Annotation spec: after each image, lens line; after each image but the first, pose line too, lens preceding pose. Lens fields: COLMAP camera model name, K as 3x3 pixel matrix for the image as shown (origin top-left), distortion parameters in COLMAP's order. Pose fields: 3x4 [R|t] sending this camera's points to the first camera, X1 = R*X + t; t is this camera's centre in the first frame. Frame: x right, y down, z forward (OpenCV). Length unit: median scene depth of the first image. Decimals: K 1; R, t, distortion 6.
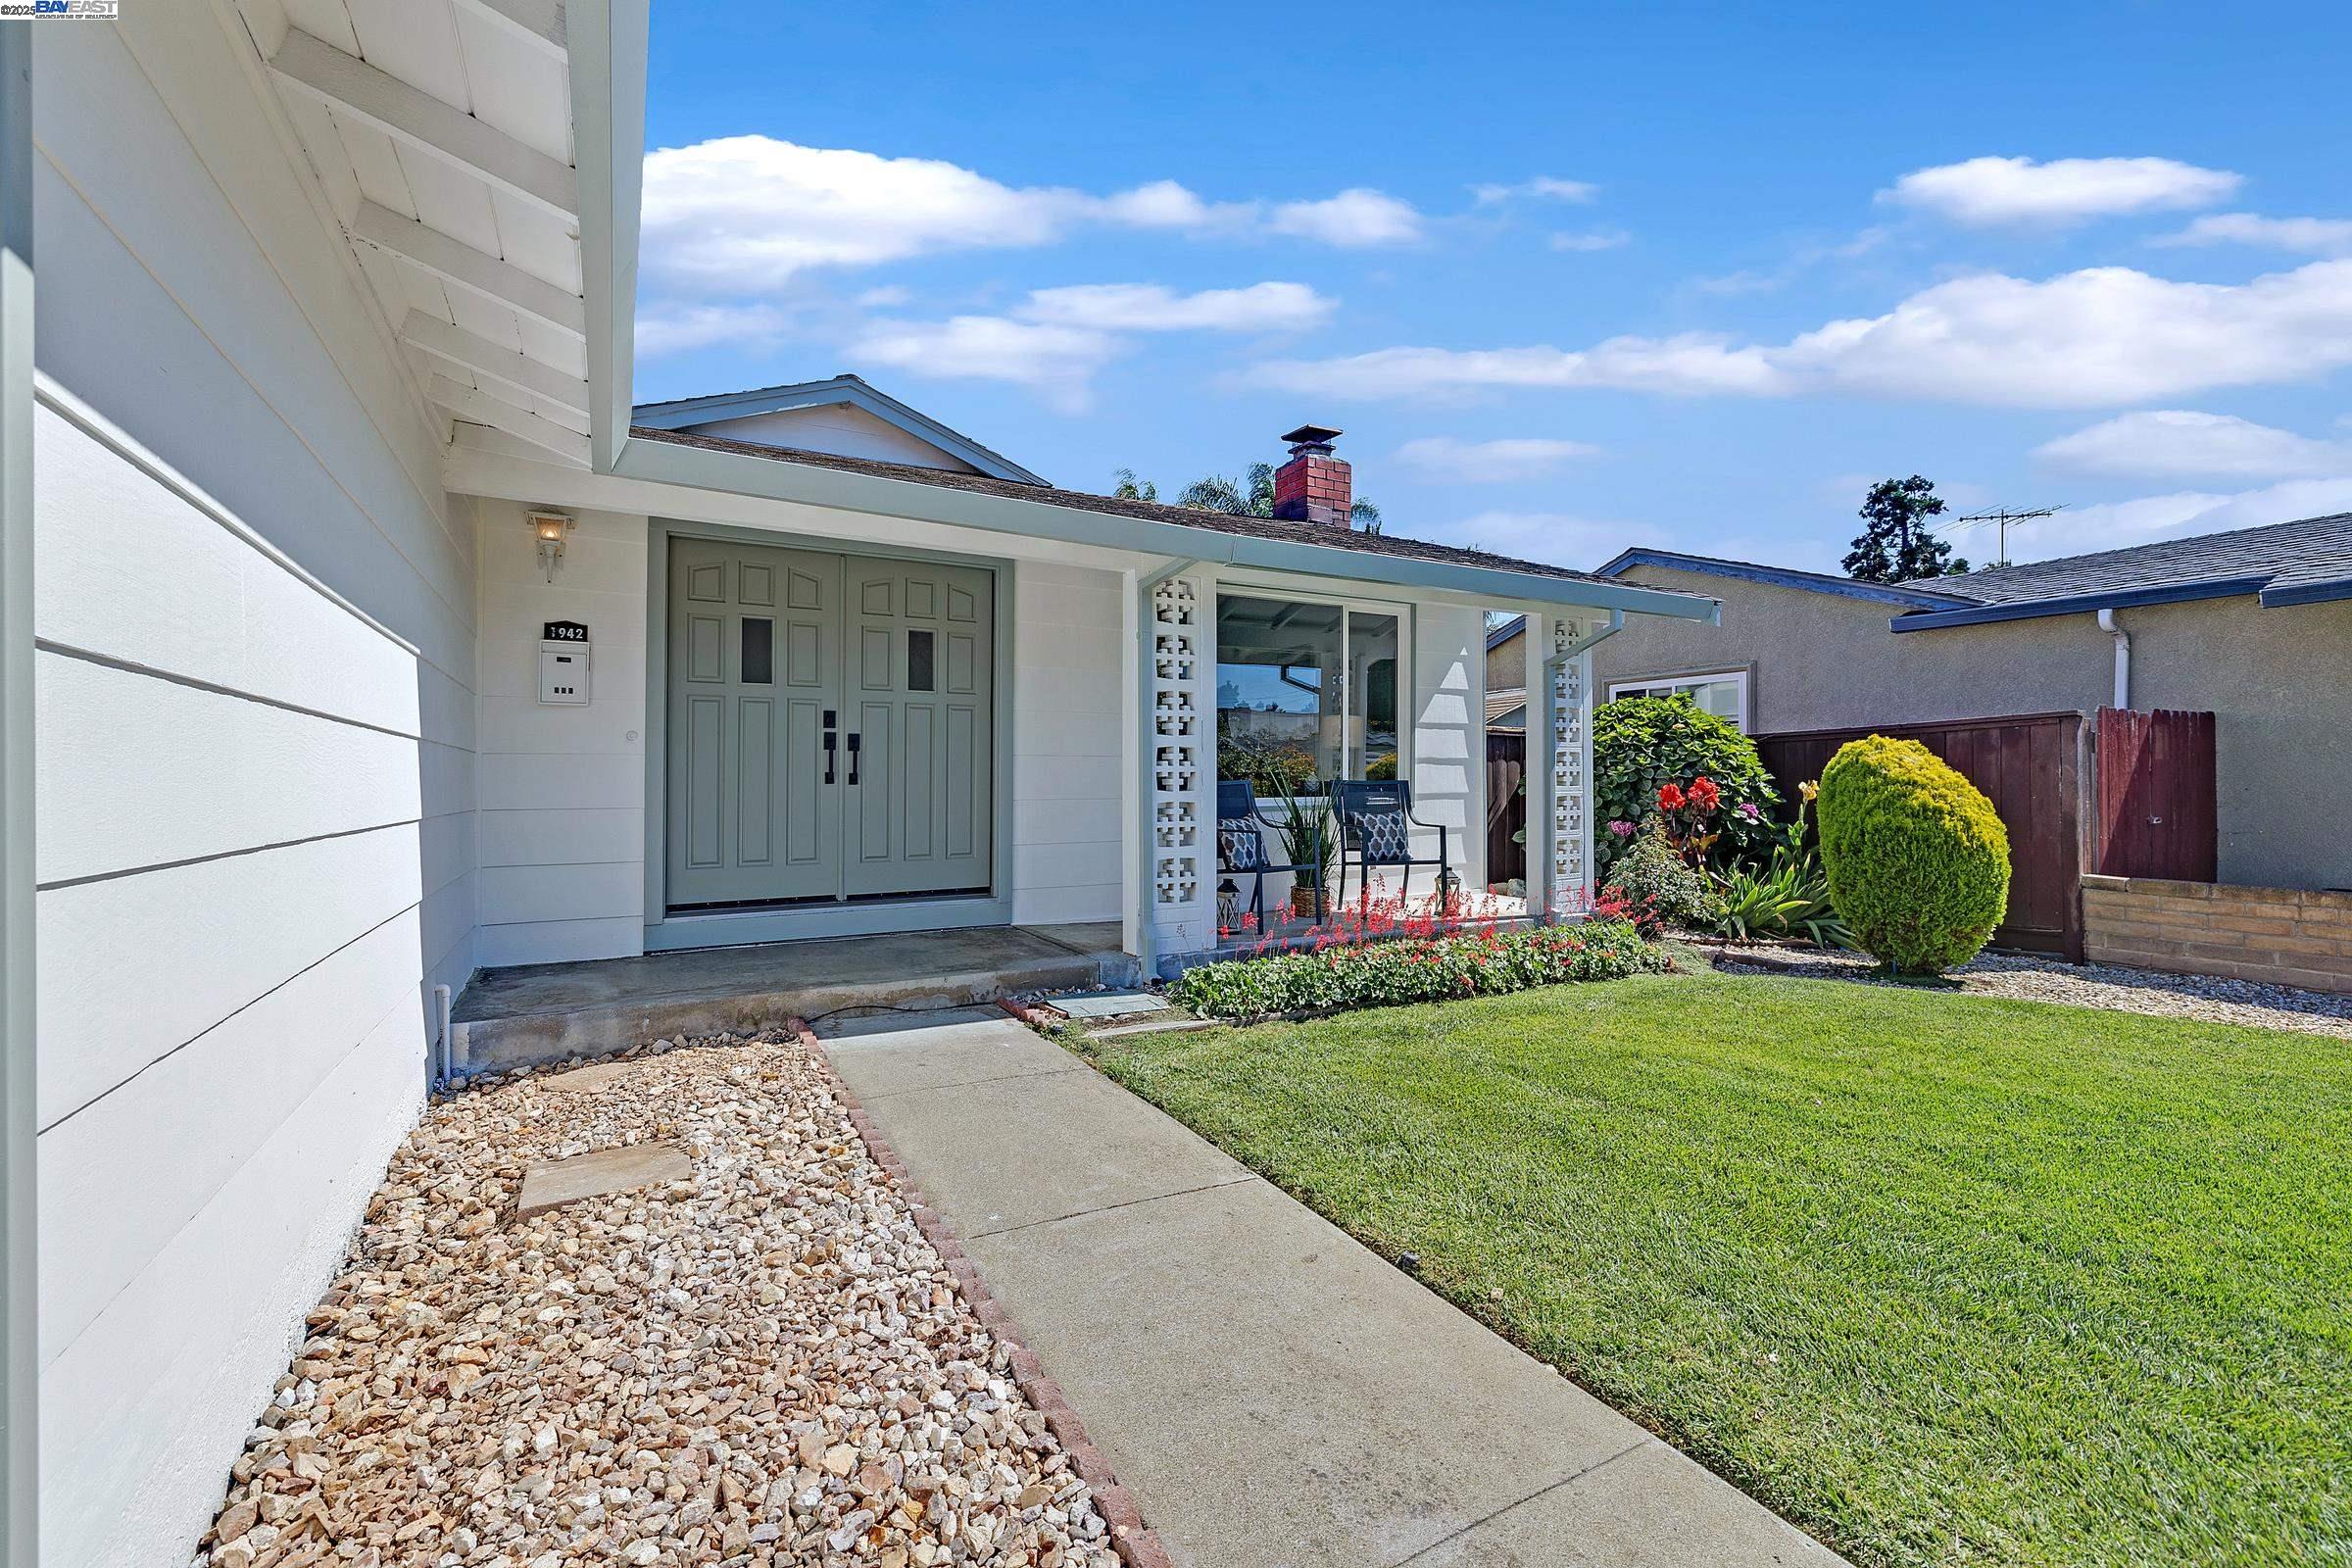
lens RADIAL K [[982.9, 0, 1173.7], [0, 982.9, 787.2], [0, 0, 1]] dist [-0.001578, 0.000010]
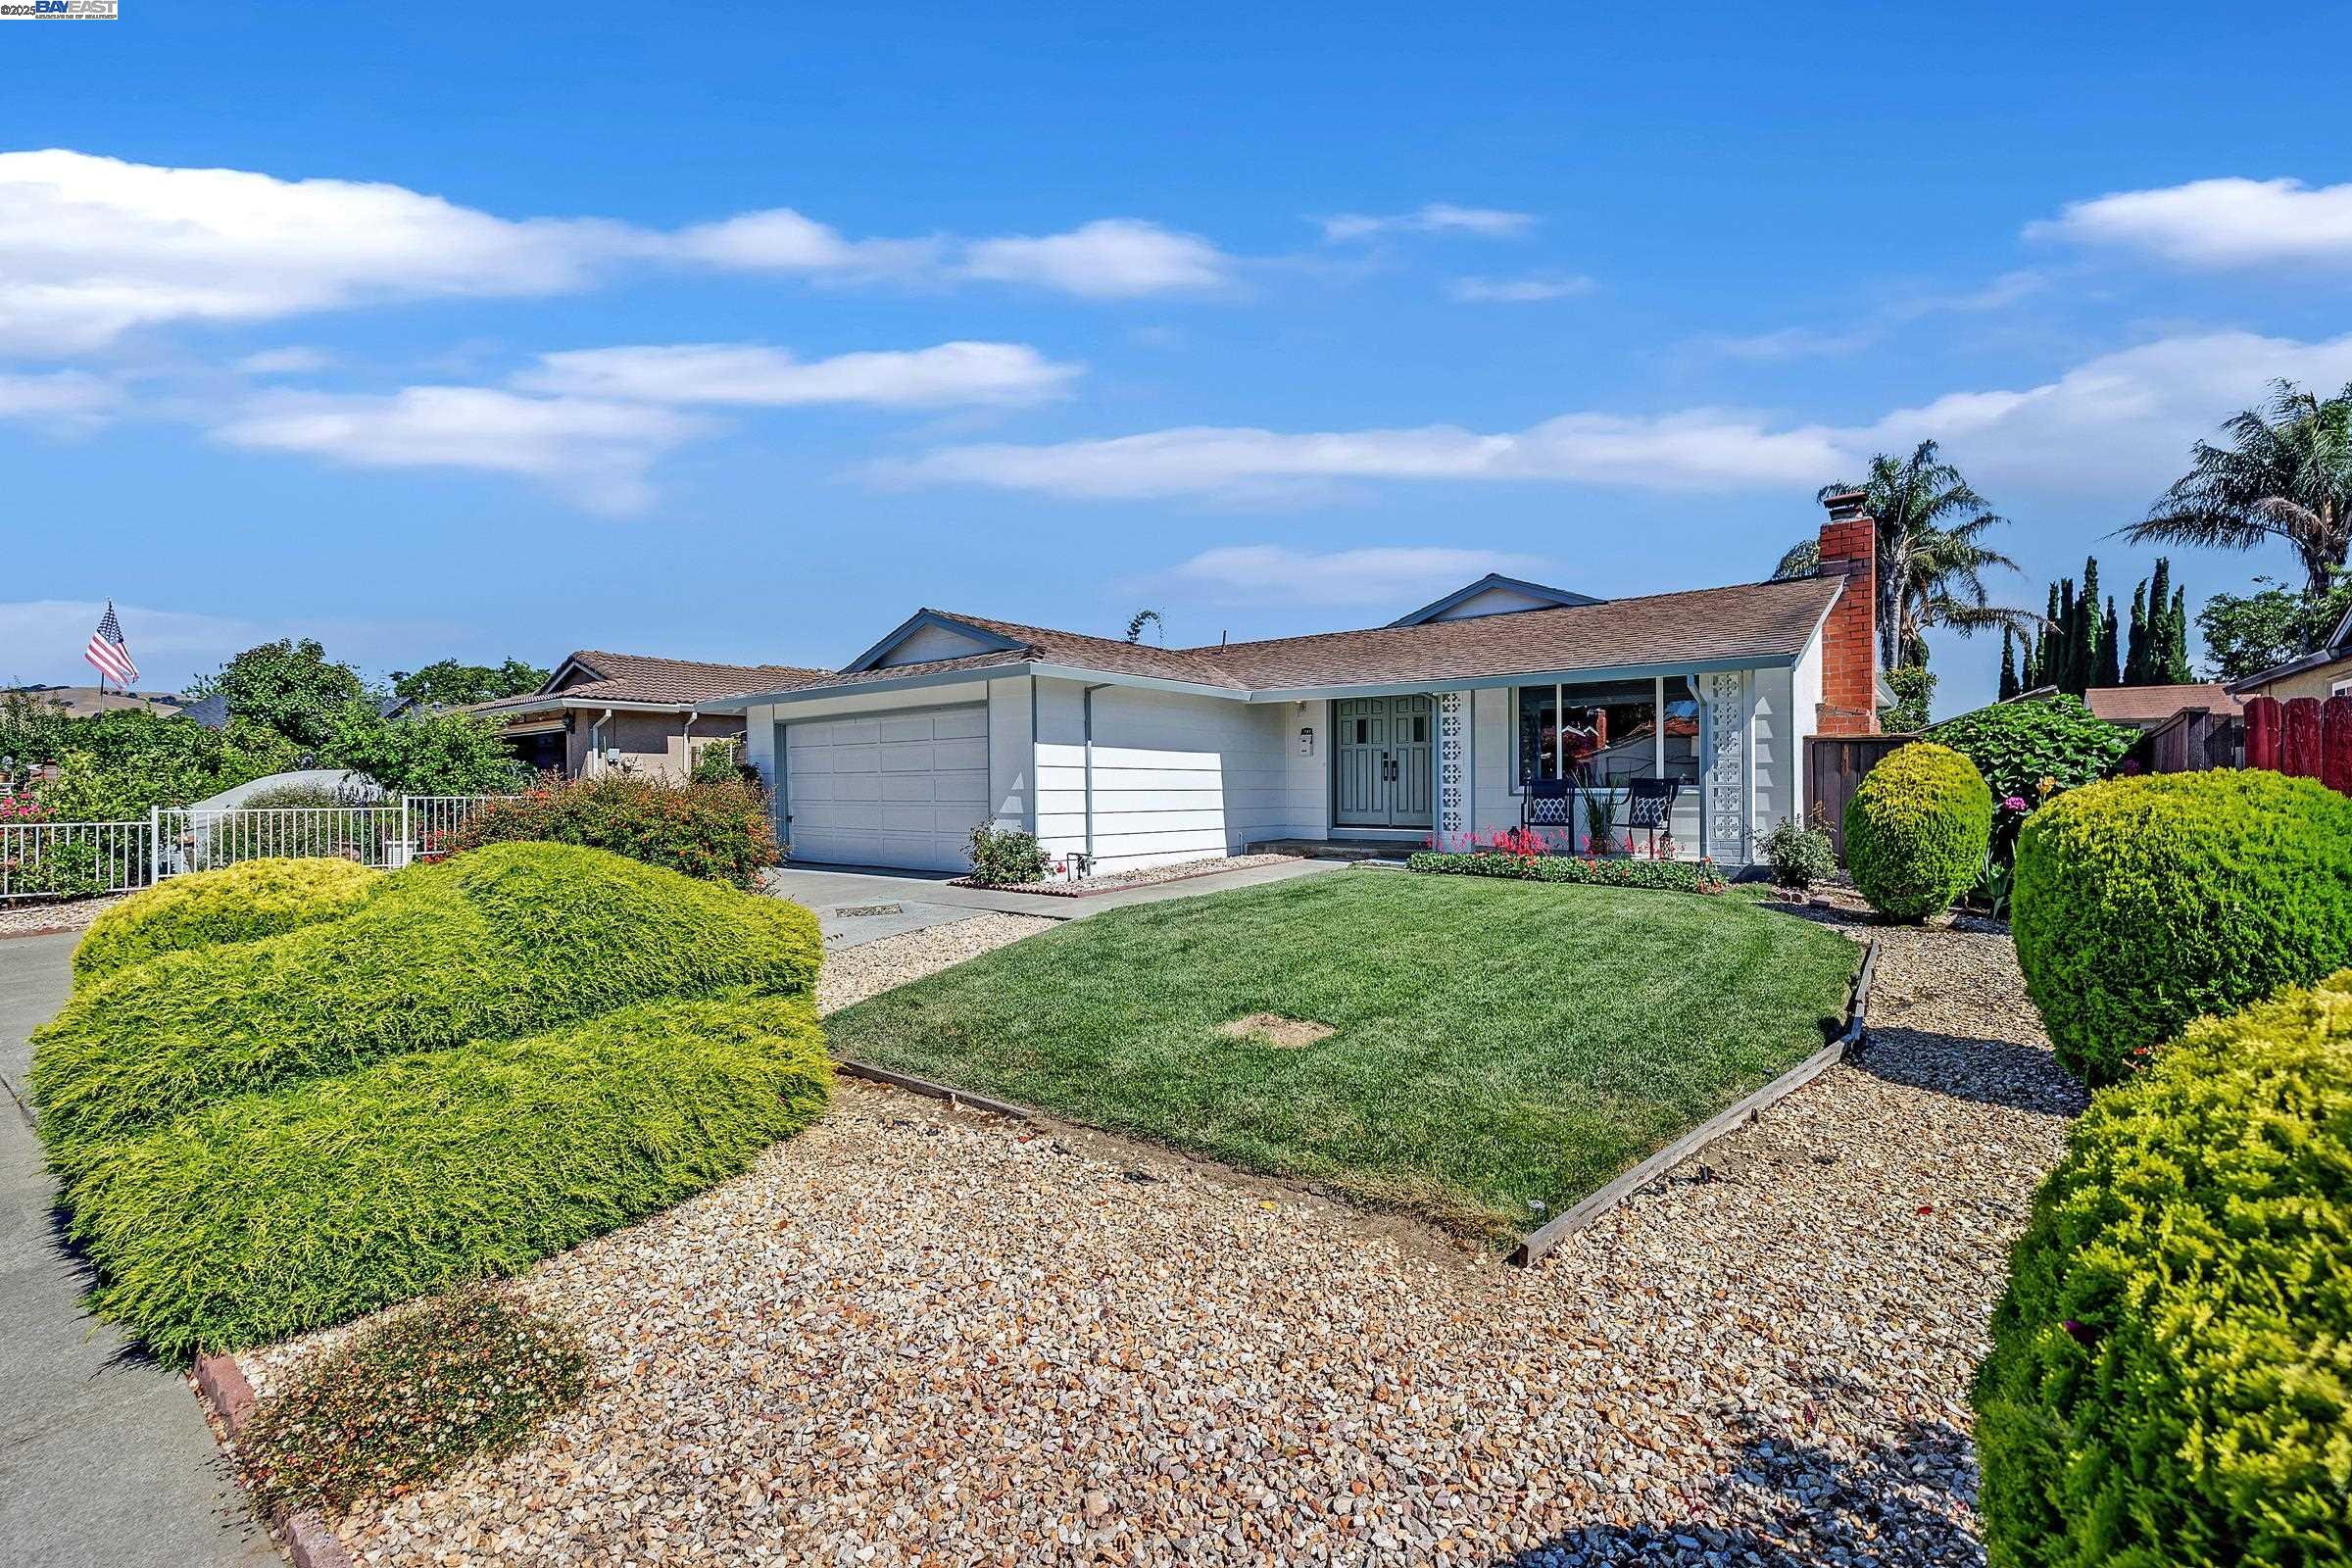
lens RADIAL K [[982.9, 0, 1173.7], [0, 982.9, 787.2], [0, 0, 1]] dist [-0.001578, 0.000010]
pose [[0.376059, 0.005000, -0.926582, 1.479195], [-0.002500, 0.999987, 0.004382, 0.003722], [0.926592, 0.000668, 0.376067, -0.395573]]
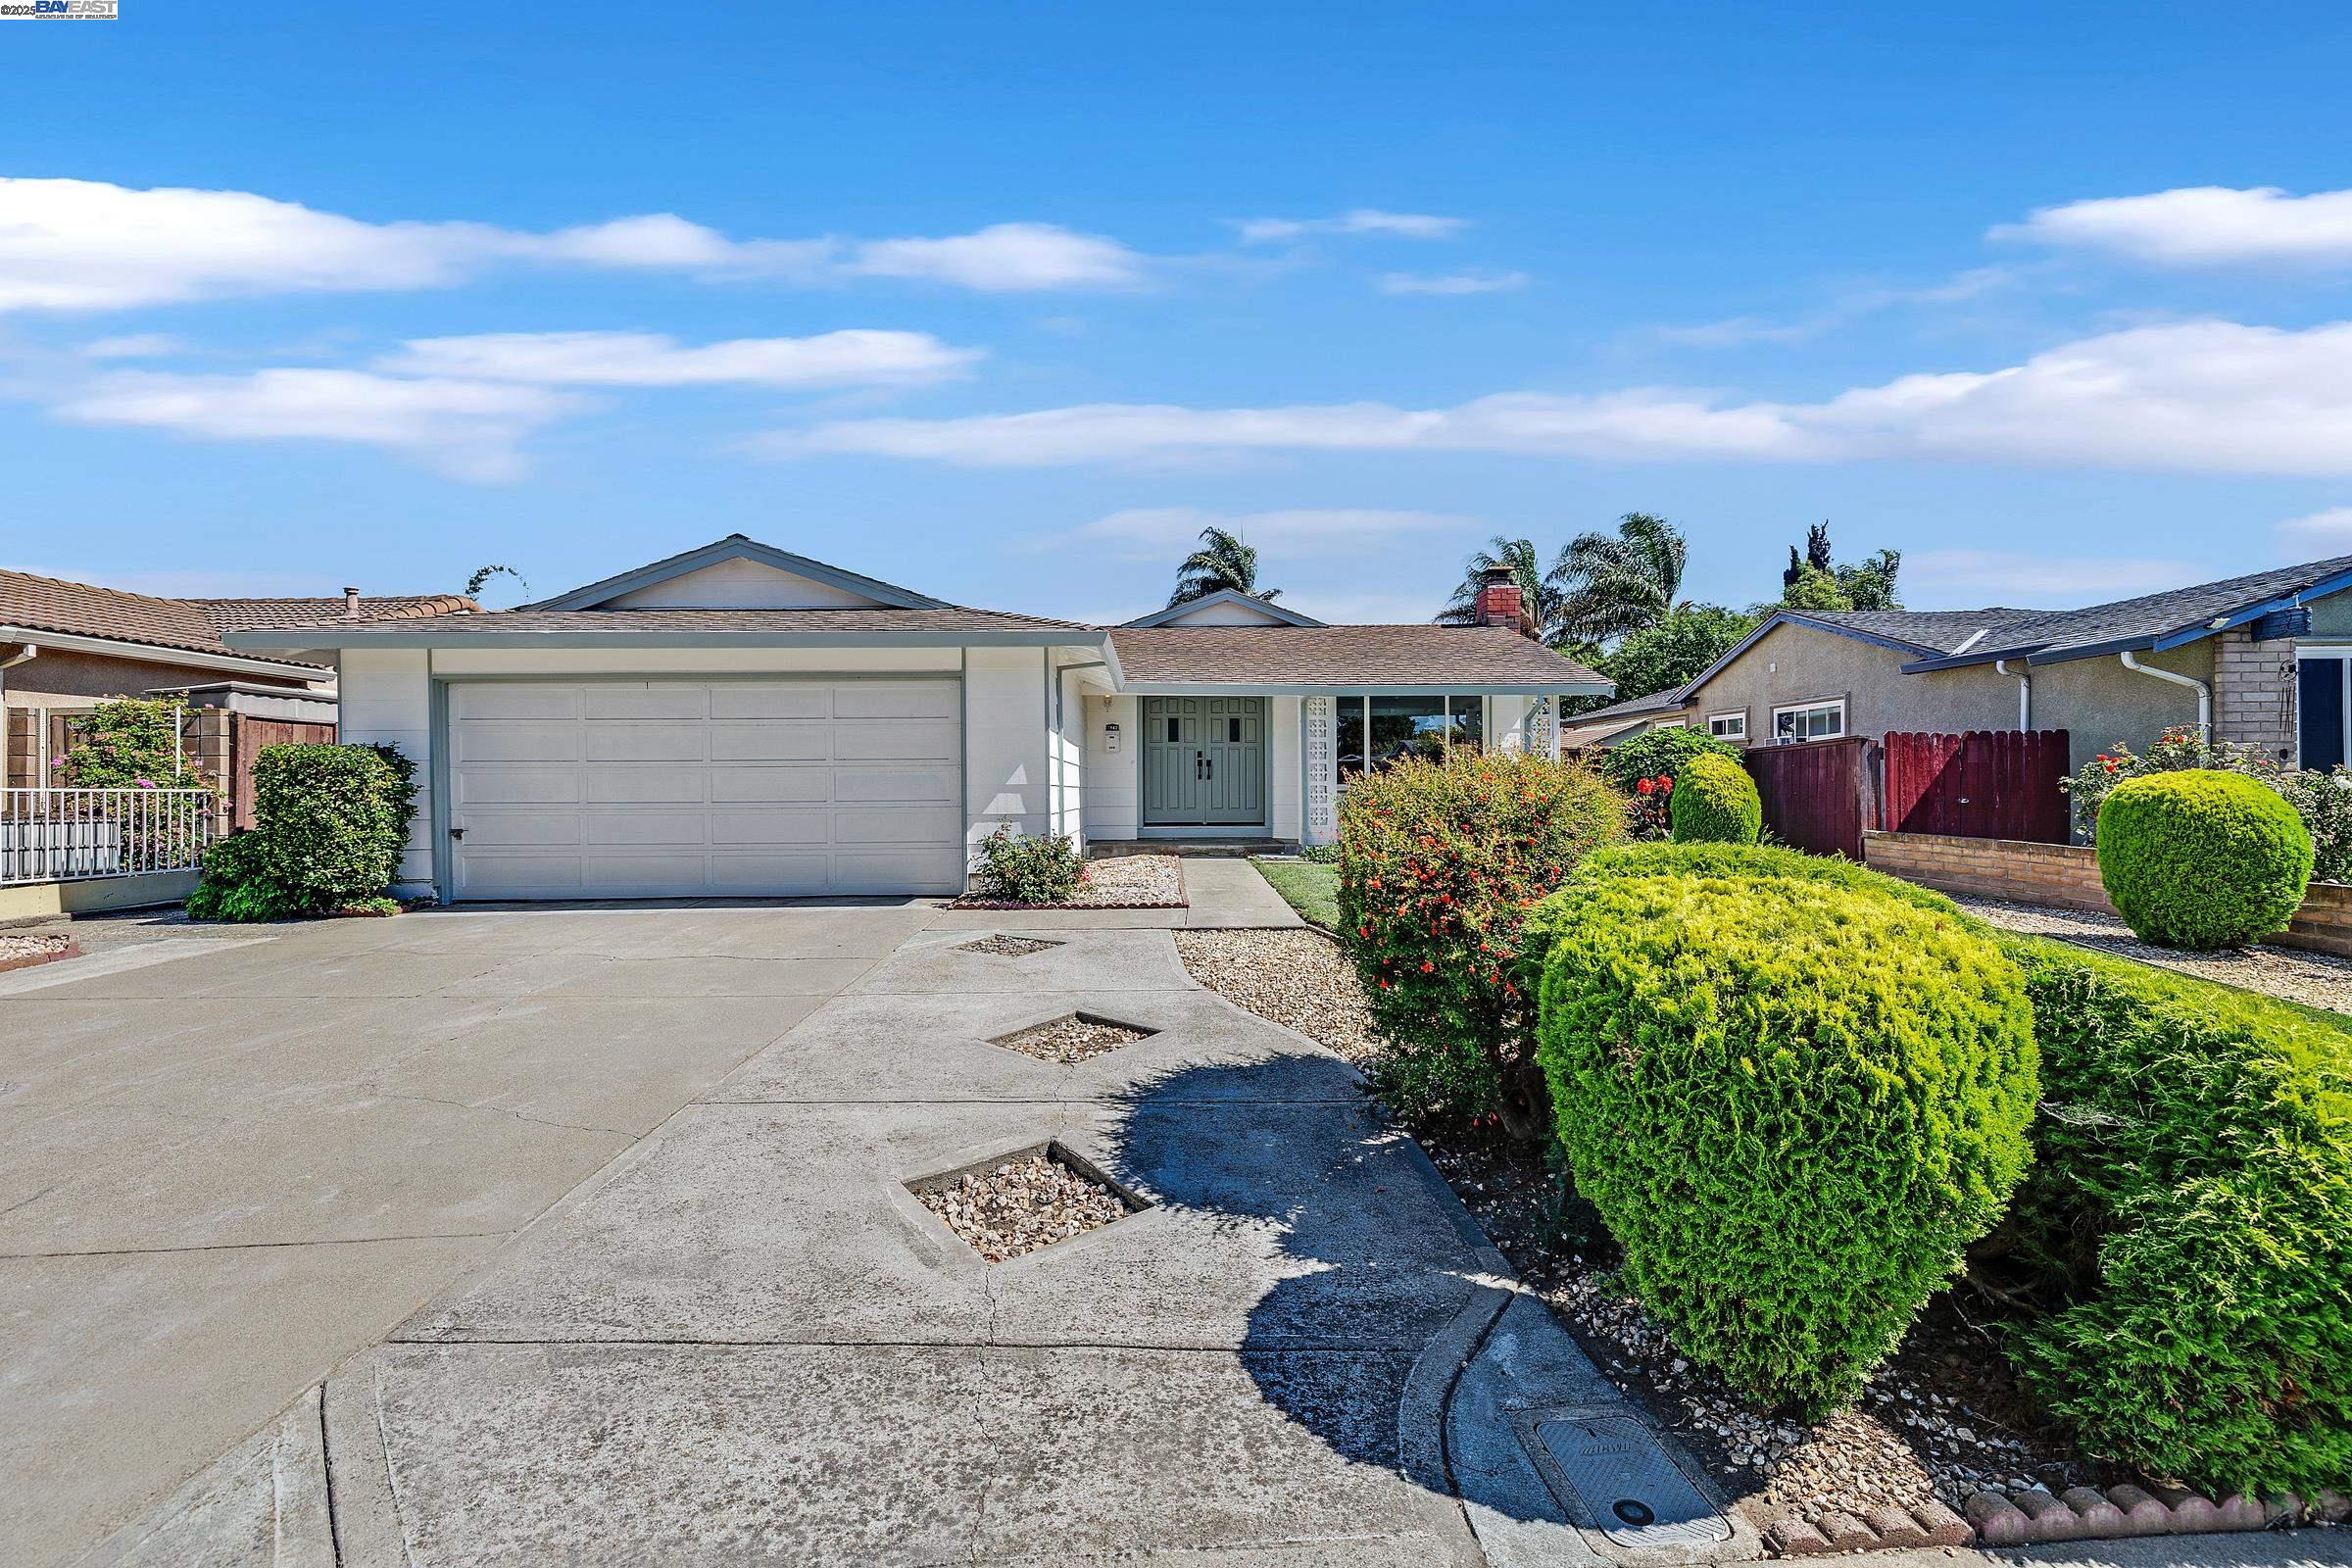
lens RADIAL K [[982.9, 0, 1173.7], [0, 982.9, 787.2], [0, 0, 1]] dist [-0.001578, 0.000010]
pose [[0.883922, 0.000799, -0.467634, 0.658889], [-0.003510, 0.999982, -0.004925, 0.025224], [0.467621, 0.005995, 0.883909, -1.092847]]
